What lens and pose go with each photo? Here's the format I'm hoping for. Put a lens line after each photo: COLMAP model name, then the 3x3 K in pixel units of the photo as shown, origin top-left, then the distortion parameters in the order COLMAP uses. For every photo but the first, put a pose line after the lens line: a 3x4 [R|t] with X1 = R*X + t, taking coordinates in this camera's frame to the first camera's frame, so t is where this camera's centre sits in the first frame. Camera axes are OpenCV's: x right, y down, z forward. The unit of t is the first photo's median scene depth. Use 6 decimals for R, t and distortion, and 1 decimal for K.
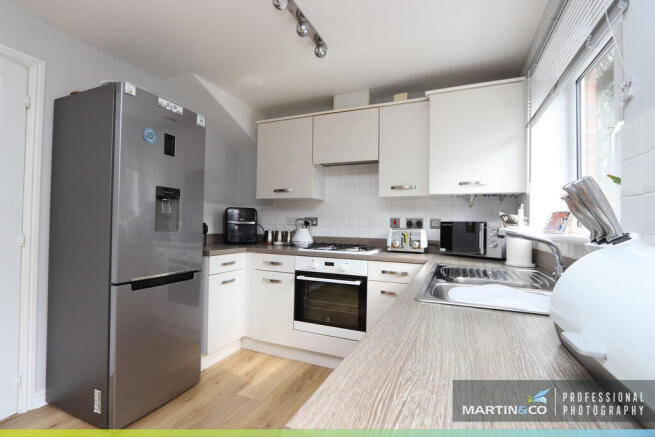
lens RADIAL K [[301.7, 0, 324.3], [0, 301.7, 221.5], [0, 0, 1]] dist [-0.015684, 0.000073]
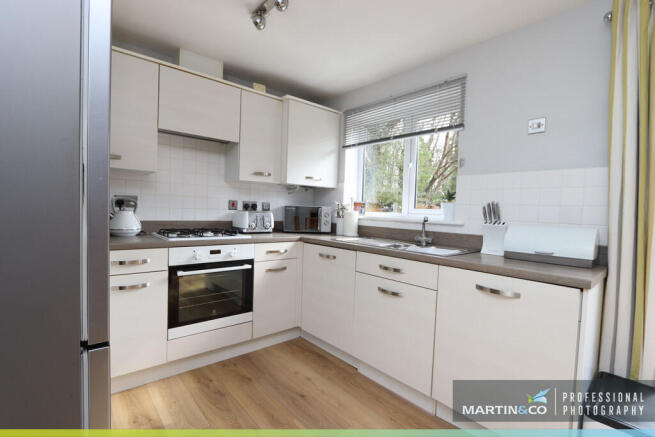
lens RADIAL K [[301.7, 0, 324.3], [0, 301.7, 221.5], [0, 0, 1]] dist [-0.015684, 0.000073]
pose [[0.435419, -0.040124, 0.899334, -0.617488], [-0.036621, 0.997390, 0.062229, -0.017185], [-0.899483, -0.060030, 0.432813, 0.307773]]
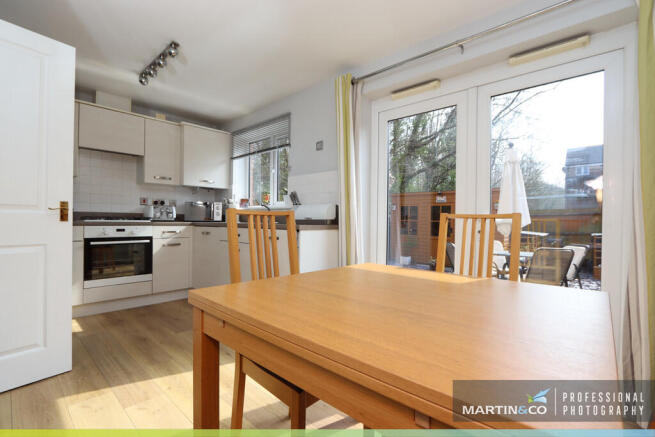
lens RADIAL K [[301.7, 0, 324.3], [0, 301.7, 221.5], [0, 0, 1]] dist [-0.015684, 0.000073]
pose [[0.332539, -0.018833, 0.942902, -0.878323], [-0.015360, 0.999560, 0.025382, 0.053324], [-0.942965, -0.022923, 0.332103, -0.260304]]
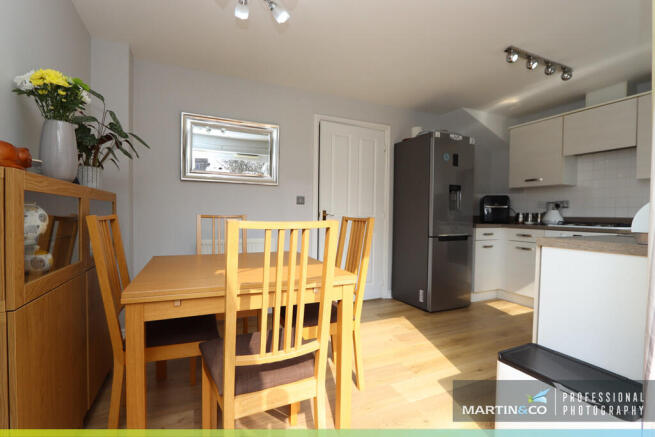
lens RADIAL K [[301.7, 0, 324.3], [0, 301.7, 221.5], [0, 0, 1]] dist [-0.015684, 0.000073]
pose [[0.737436, 0.005236, -0.675397, 0.073101], [0.011743, 0.999719, 0.020572, 0.039784], [0.675315, -0.023102, 0.737168, -0.592689]]
